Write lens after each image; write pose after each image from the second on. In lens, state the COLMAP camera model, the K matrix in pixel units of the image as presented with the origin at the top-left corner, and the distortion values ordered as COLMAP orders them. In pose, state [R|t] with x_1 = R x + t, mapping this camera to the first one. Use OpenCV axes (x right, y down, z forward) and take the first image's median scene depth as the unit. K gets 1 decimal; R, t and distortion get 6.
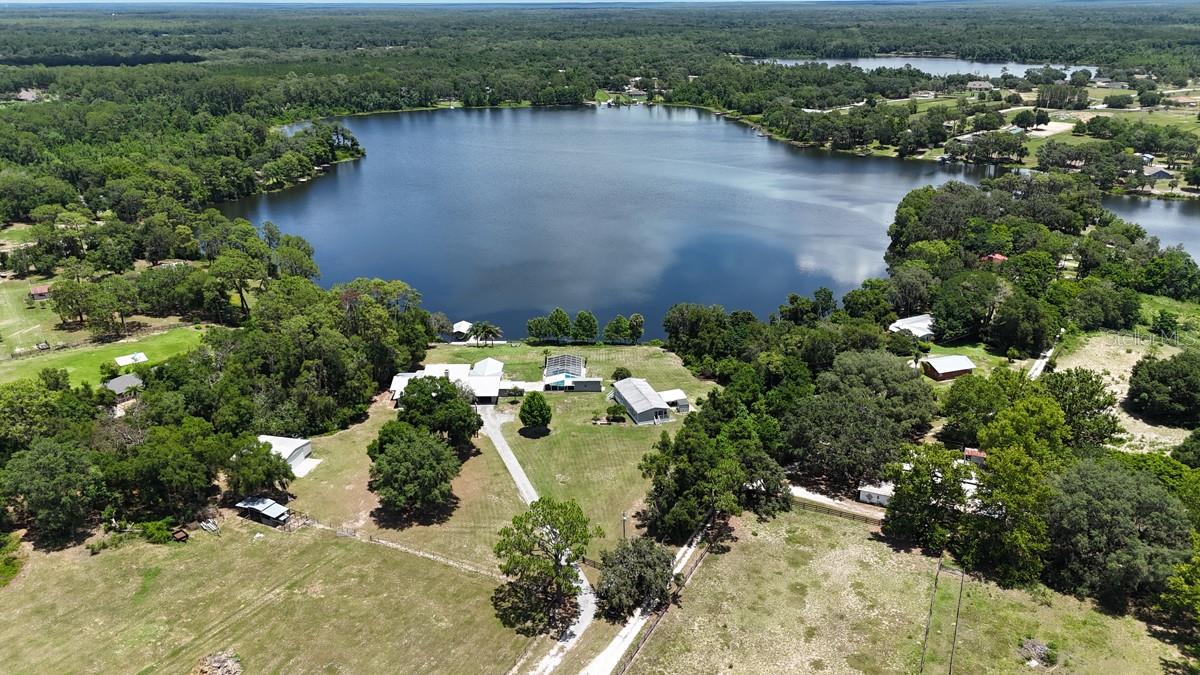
lens RADIAL K [[888.8, 0, 600.0], [0, 888.8, 337.5], [0, 0, 1]] dist [0.067535, -0.066048]
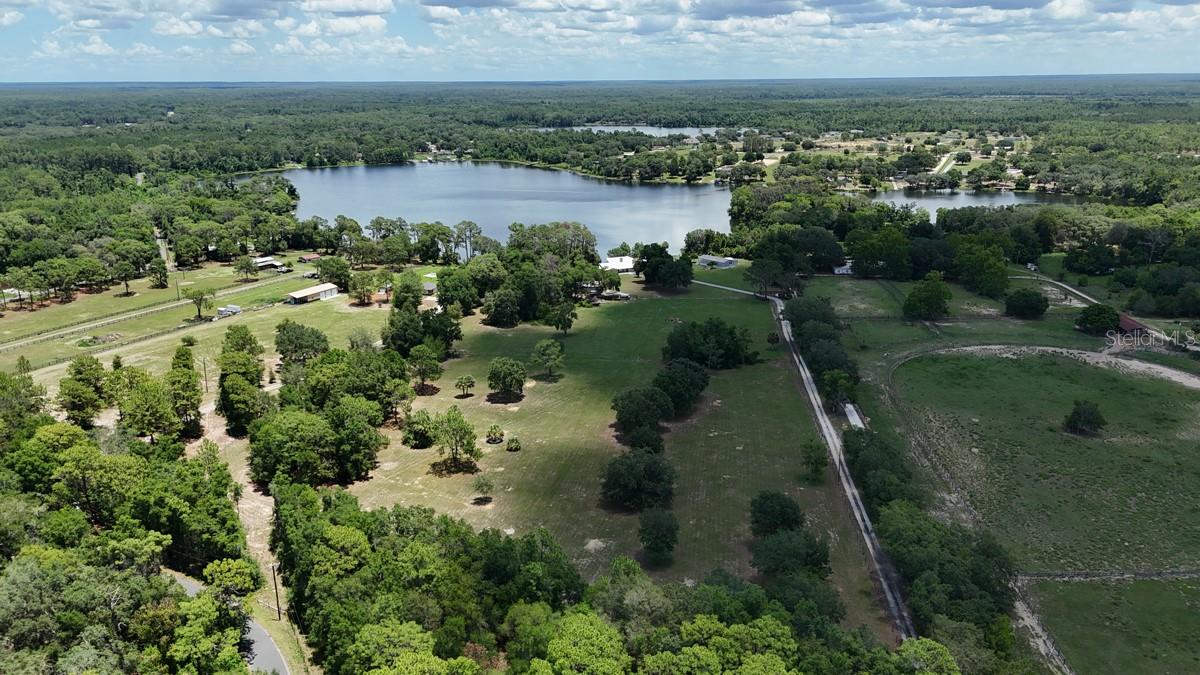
lens RADIAL K [[888.8, 0, 600.0], [0, 888.8, 337.5], [0, 0, 1]] dist [0.067535, -0.066048]
pose [[0.931153, -0.103476, 0.349639, -0.369938], [0.131165, 0.989755, -0.056397, 0.126794], [-0.340222, 0.098375, 0.935185, -0.328752]]
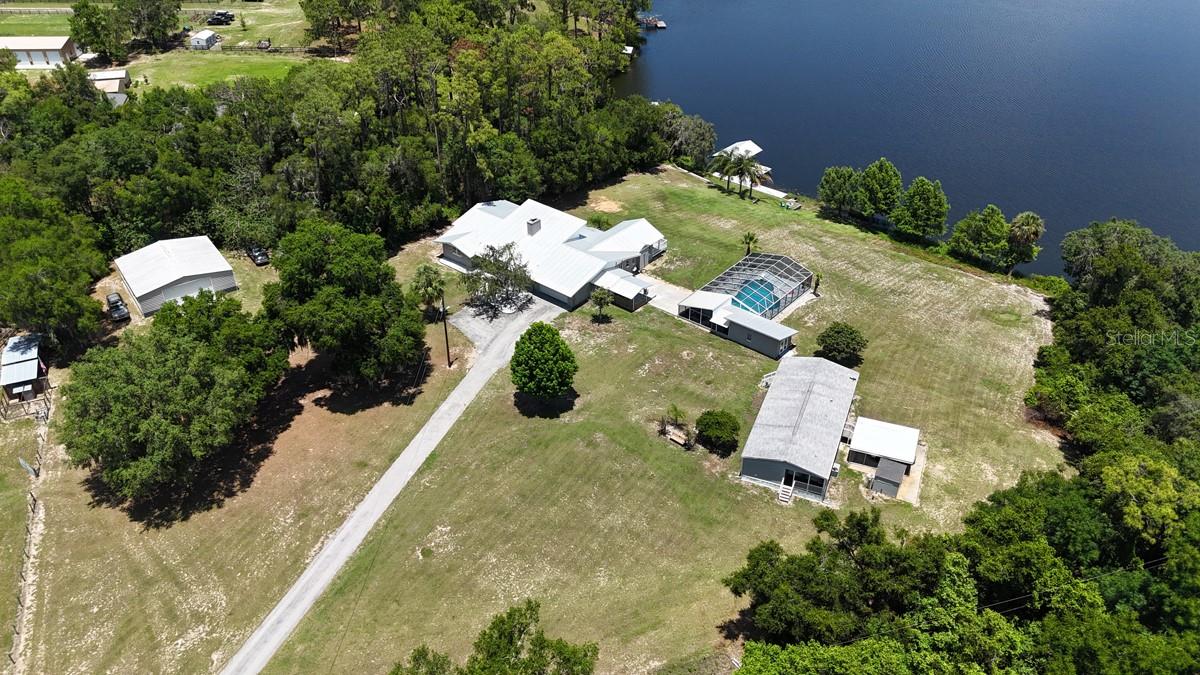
lens RADIAL K [[888.8, 0, 600.0], [0, 888.8, 337.5], [0, 0, 1]] dist [0.067535, -0.066048]
pose [[0.764273, 0.358200, -0.536264, 0.070333], [-0.232290, 0.928646, 0.289238, -0.025362], [0.601605, -0.096488, 0.792945, 0.233277]]
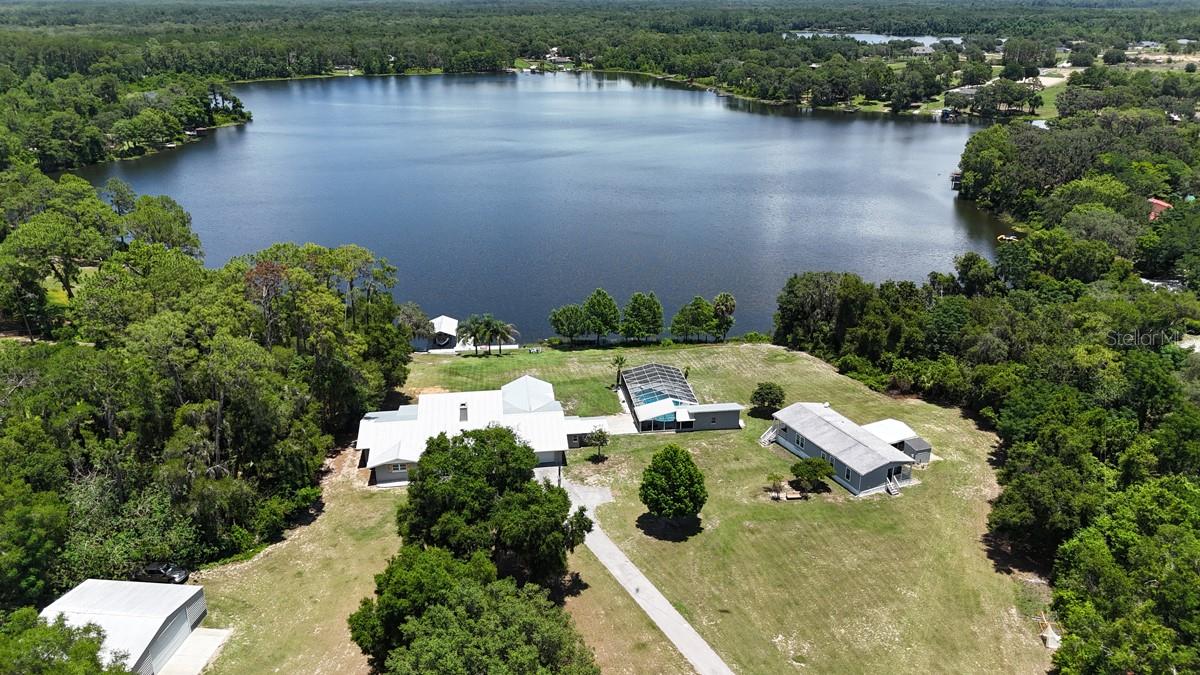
lens RADIAL K [[888.8, 0, 600.0], [0, 888.8, 337.5], [0, 0, 1]] dist [0.067535, -0.066048]
pose [[0.992431, -0.042590, 0.115182, -0.060266], [0.042134, 0.999092, 0.006389, -0.001355], [-0.115350, -0.001487, 0.993324, 0.184526]]
